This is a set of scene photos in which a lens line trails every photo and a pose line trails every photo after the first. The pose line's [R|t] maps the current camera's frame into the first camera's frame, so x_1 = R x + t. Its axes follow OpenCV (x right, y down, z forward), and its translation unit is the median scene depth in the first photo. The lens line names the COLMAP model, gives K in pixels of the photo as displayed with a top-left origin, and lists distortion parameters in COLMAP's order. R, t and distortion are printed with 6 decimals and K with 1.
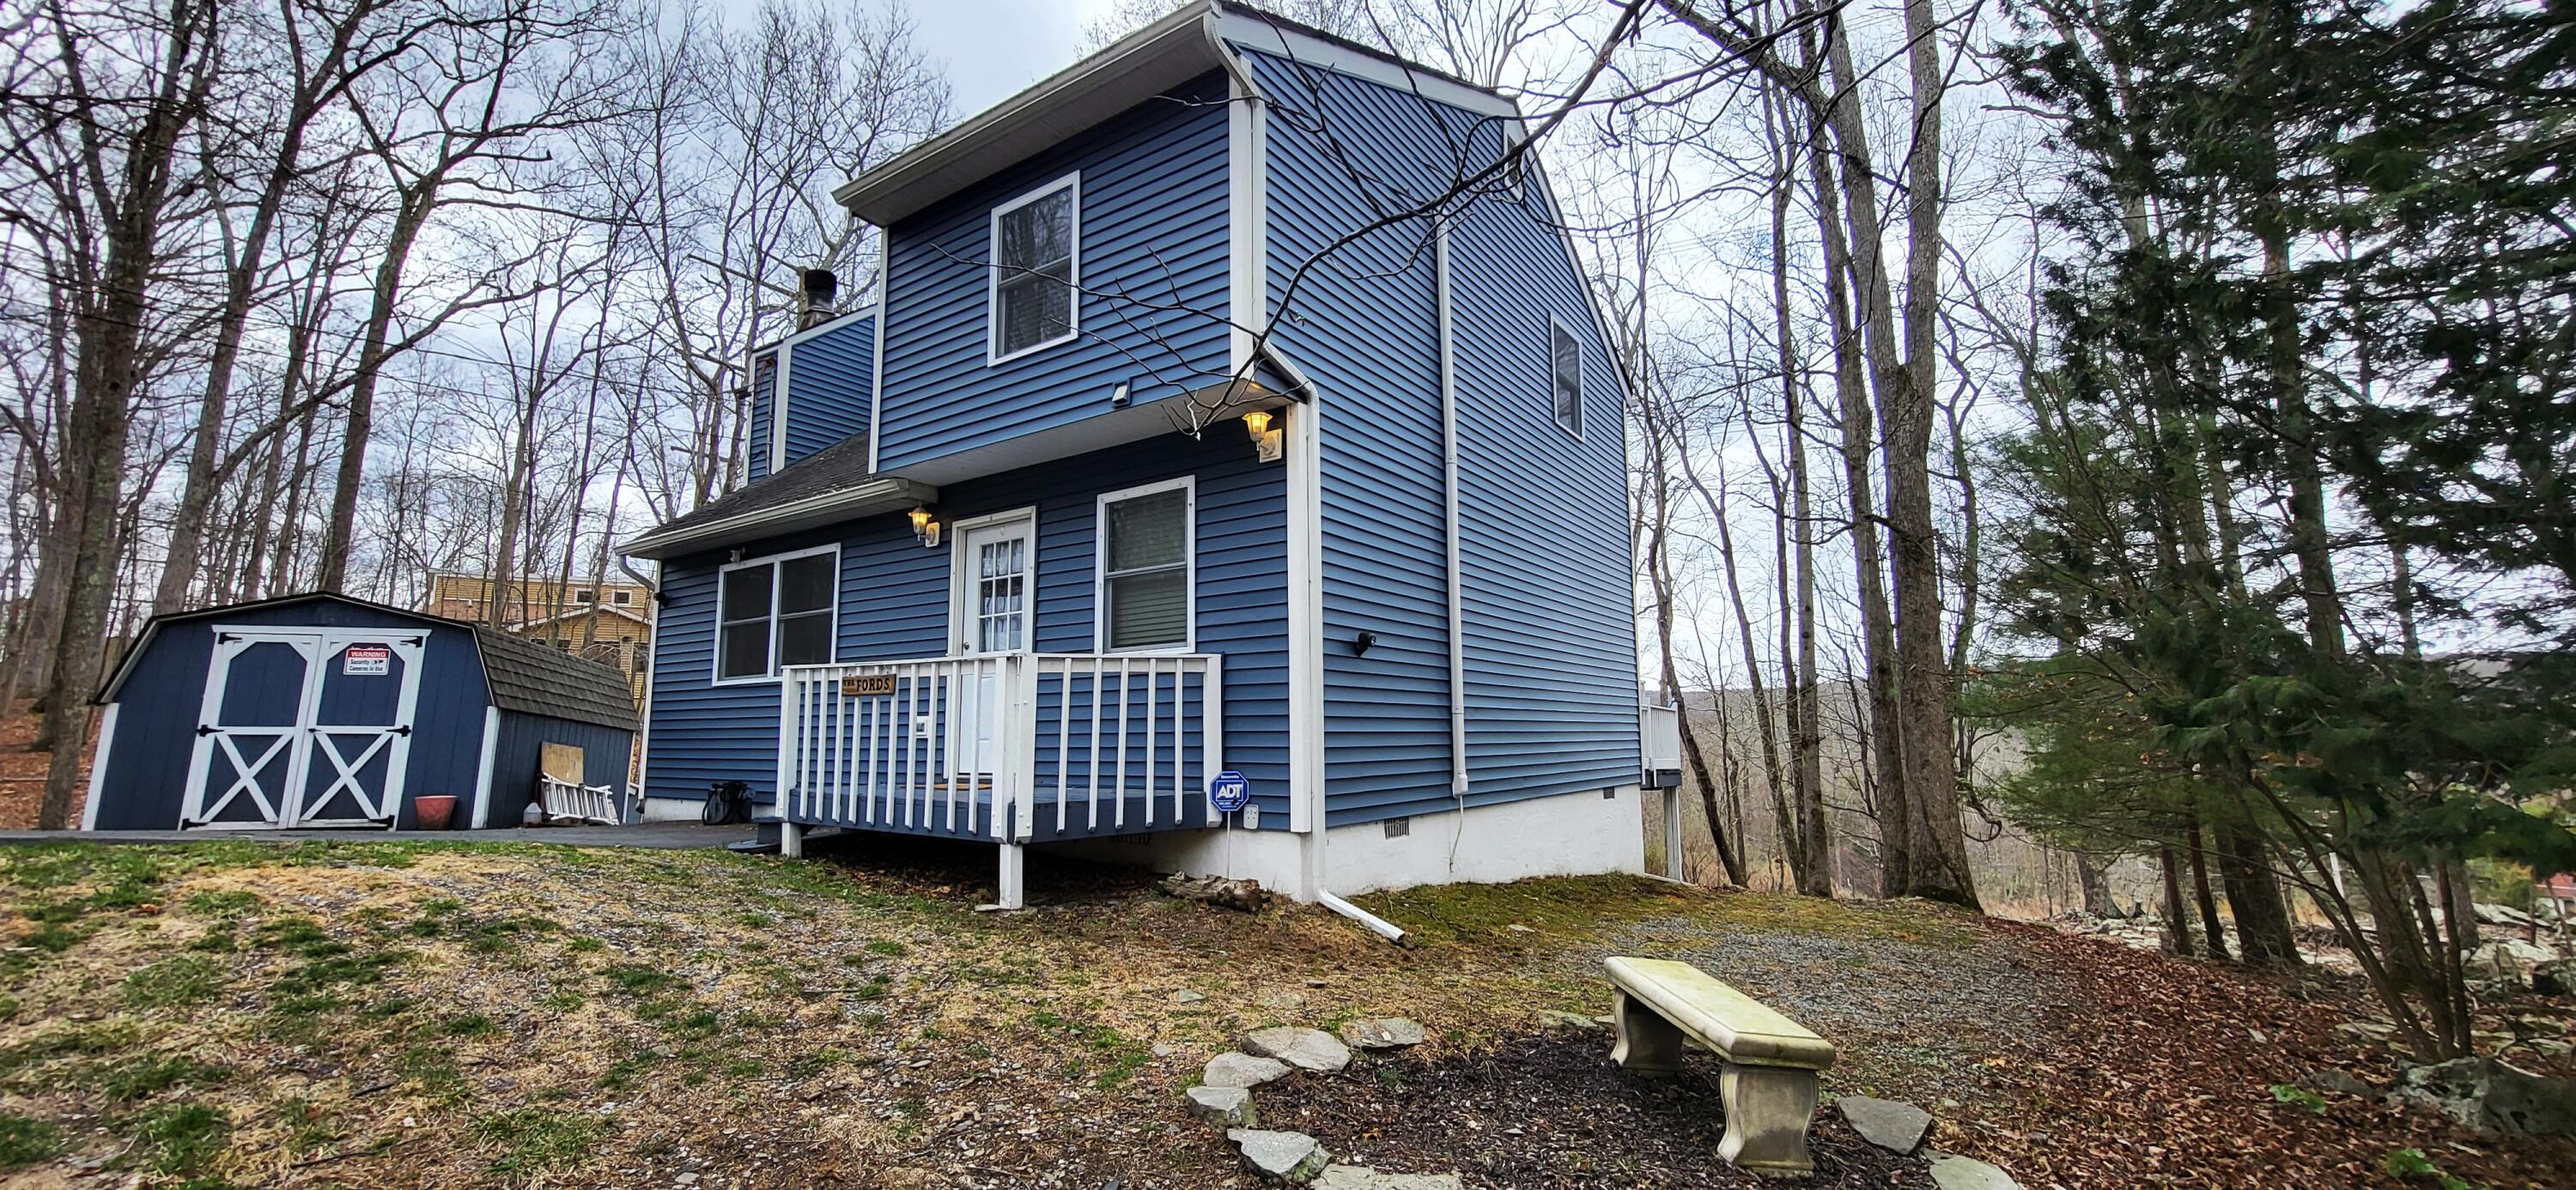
lens RADIAL K [[1026.5, 0, 1283.8], [0, 1026.5, 591.5], [0, 0, 1]] dist [-0.005197, 0.000869]
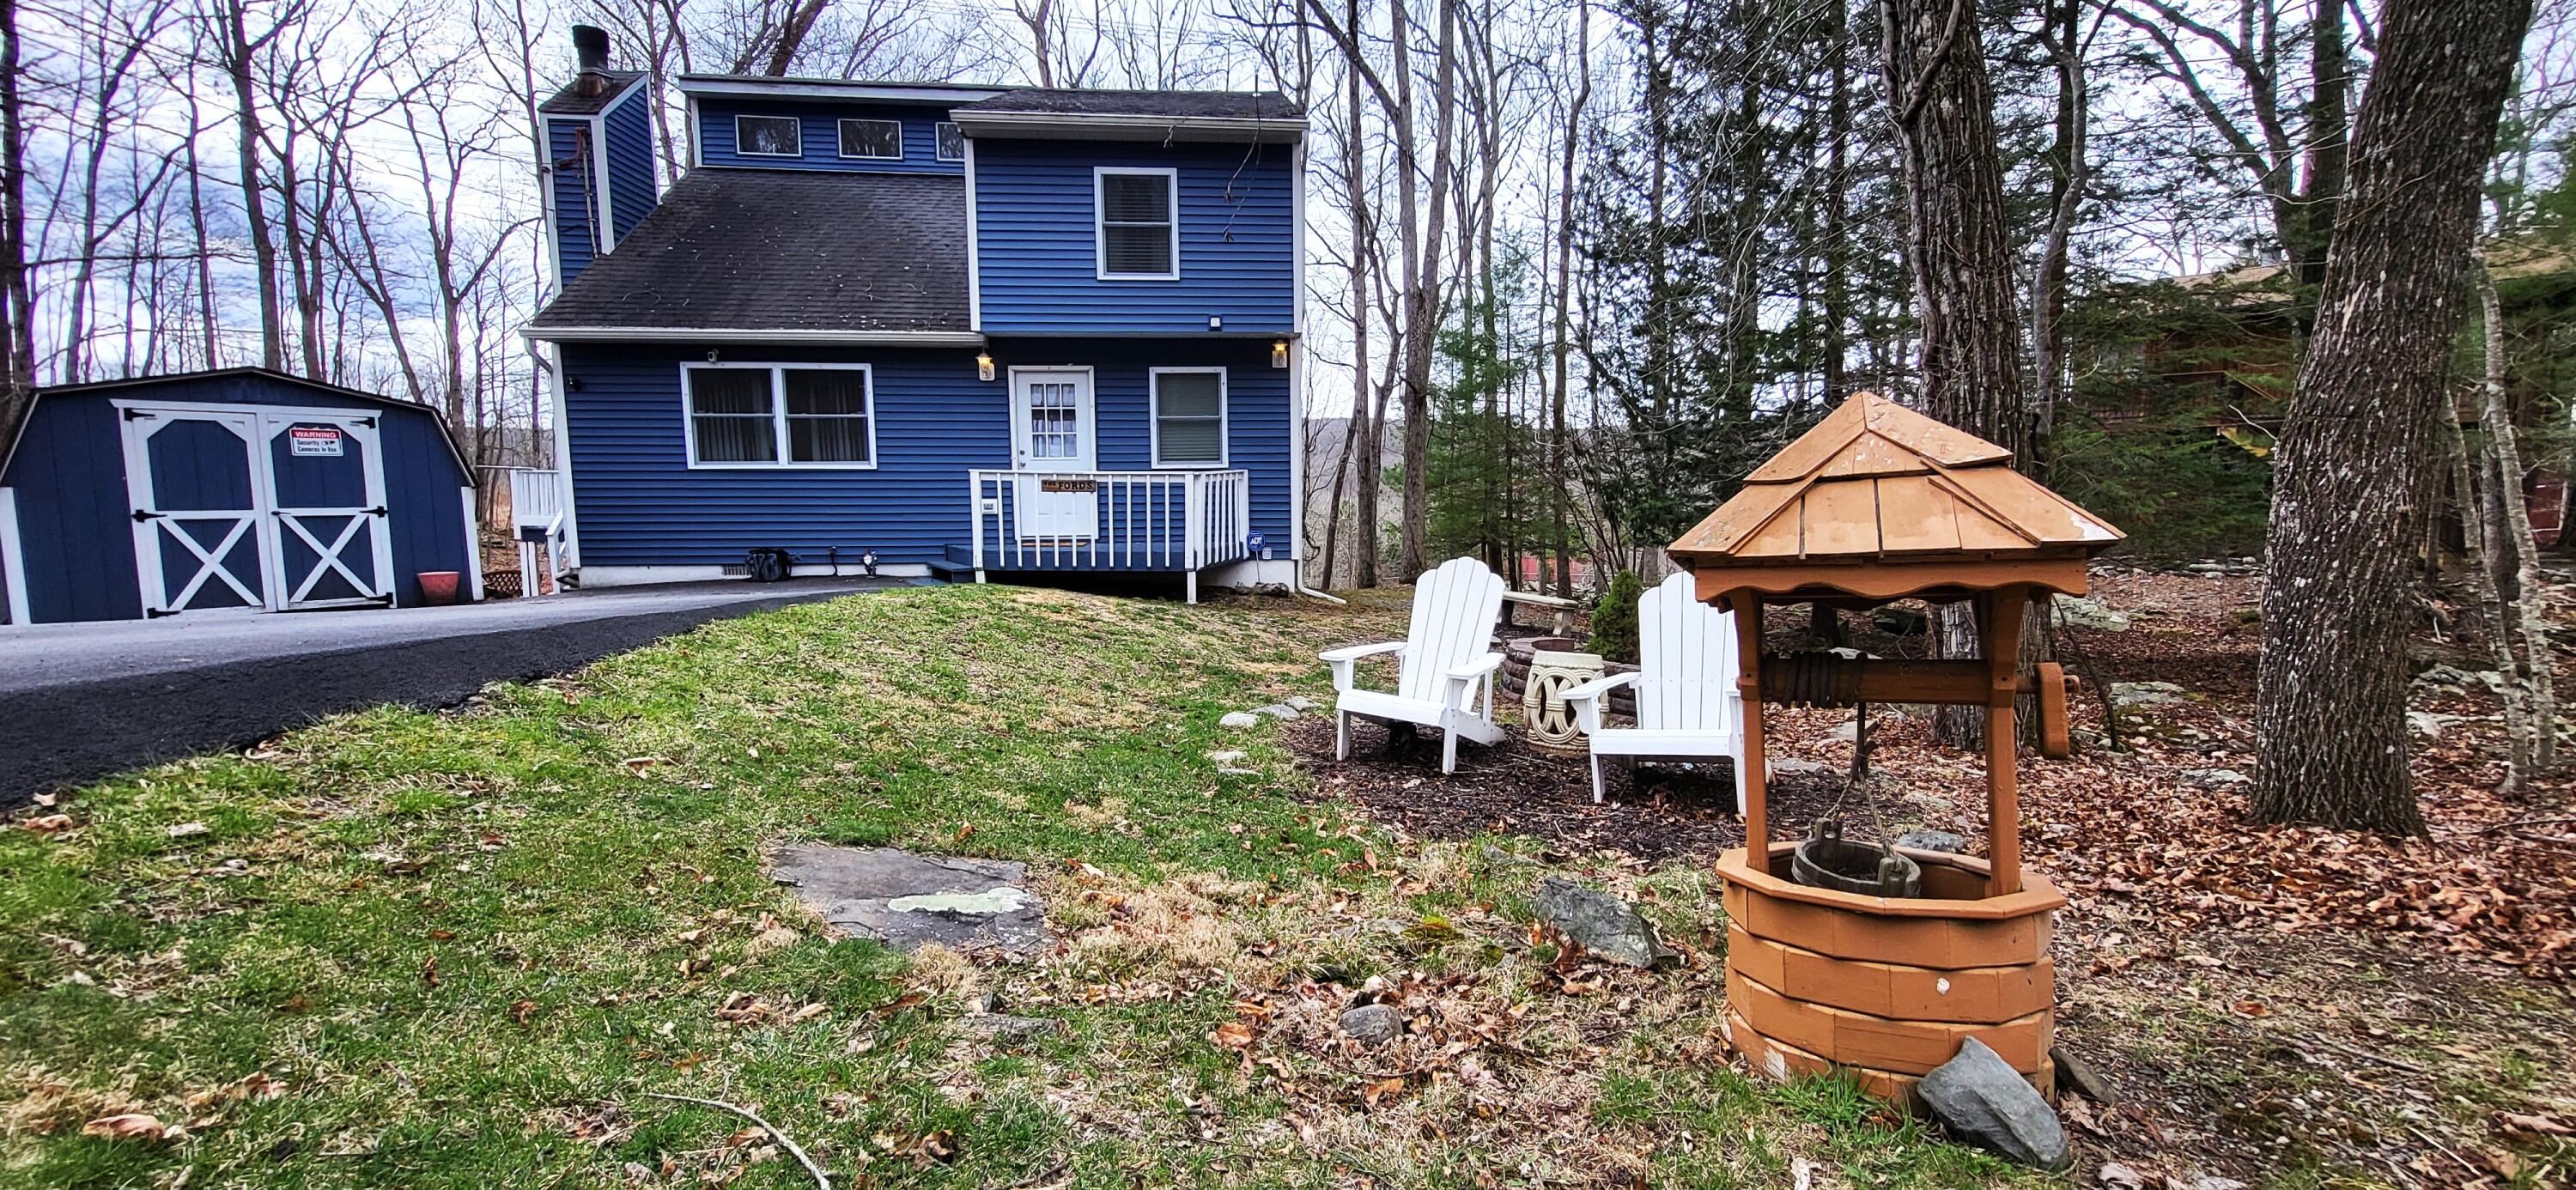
lens RADIAL K [[1026.5, 0, 1294.0], [0, 1026.5, 591.9], [0, 0, 1]] dist [-0.005197, 0.000869]
pose [[0.778399, -0.063222, 0.624578, -0.823991], [-0.092524, 0.972497, 0.213751, -0.091417], [-0.620914, -0.224172, 0.751141, -0.359953]]
